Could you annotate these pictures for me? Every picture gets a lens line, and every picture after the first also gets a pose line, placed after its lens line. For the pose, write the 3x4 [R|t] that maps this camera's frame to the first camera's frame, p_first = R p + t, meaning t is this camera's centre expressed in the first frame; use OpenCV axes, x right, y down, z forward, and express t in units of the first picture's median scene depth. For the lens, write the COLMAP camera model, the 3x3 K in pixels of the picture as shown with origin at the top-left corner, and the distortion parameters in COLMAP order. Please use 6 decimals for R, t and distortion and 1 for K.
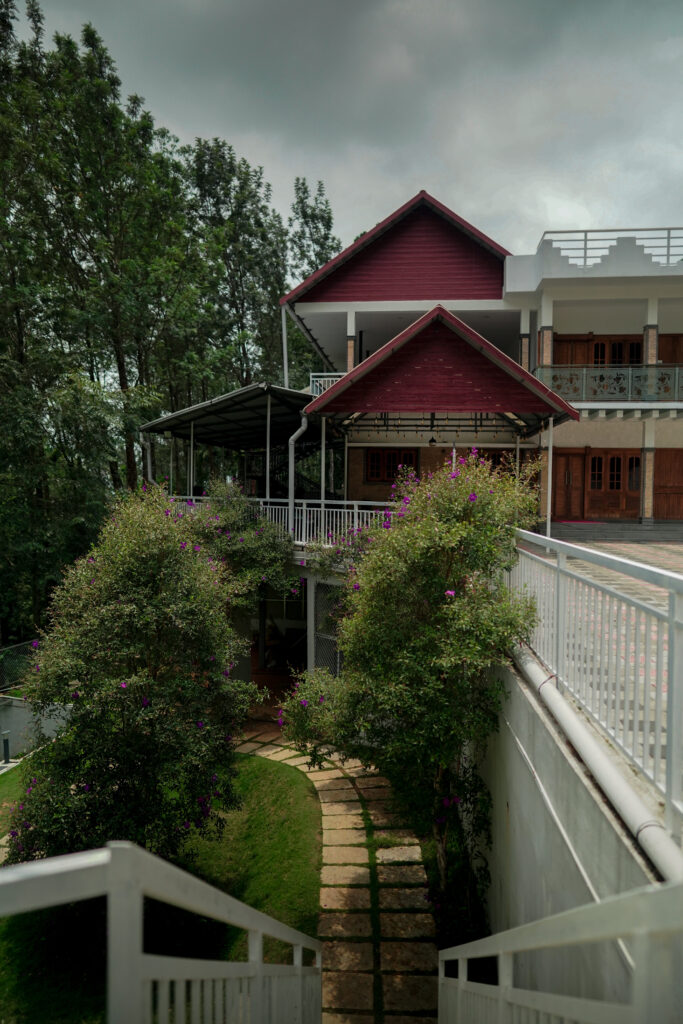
lens RADIAL K [[669.1, 0, 349.8], [0, 669.1, 513.6], [0, 0, 1]] dist [-0.010781, 0.003247]
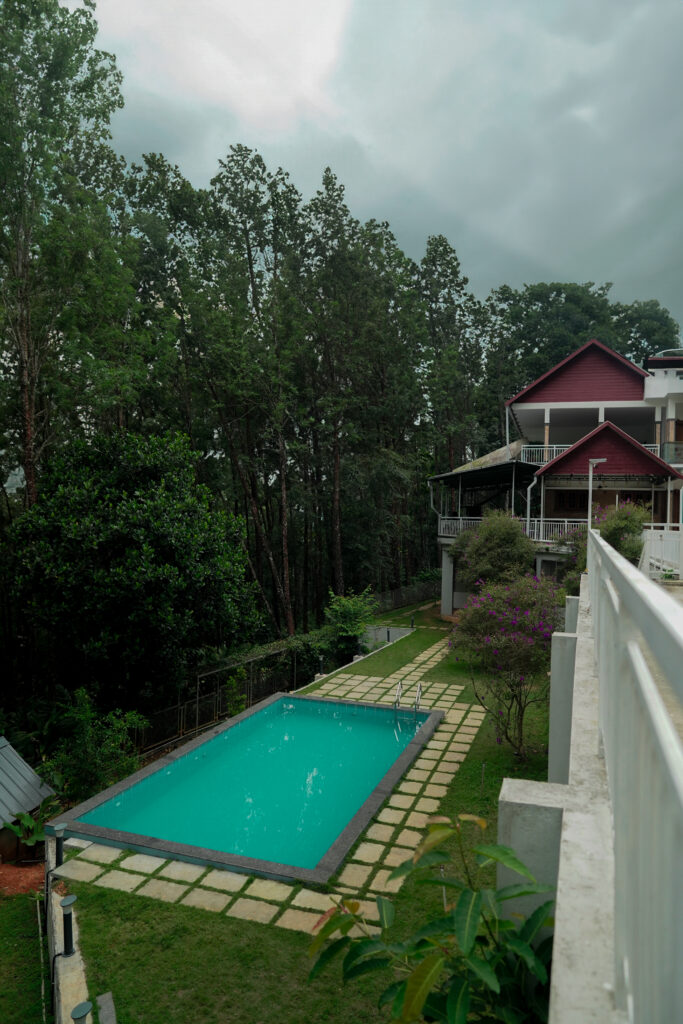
lens RADIAL K [[669.1, 0, 344.2], [0, 669.1, 514.1], [0, 0, 1]] dist [-0.010781, 0.003247]
pose [[0.978219, 0.009676, -0.207350, -0.157780], [-0.018580, 0.998985, -0.041035, 0.043599], [0.206742, 0.043994, 0.977406, -0.789264]]
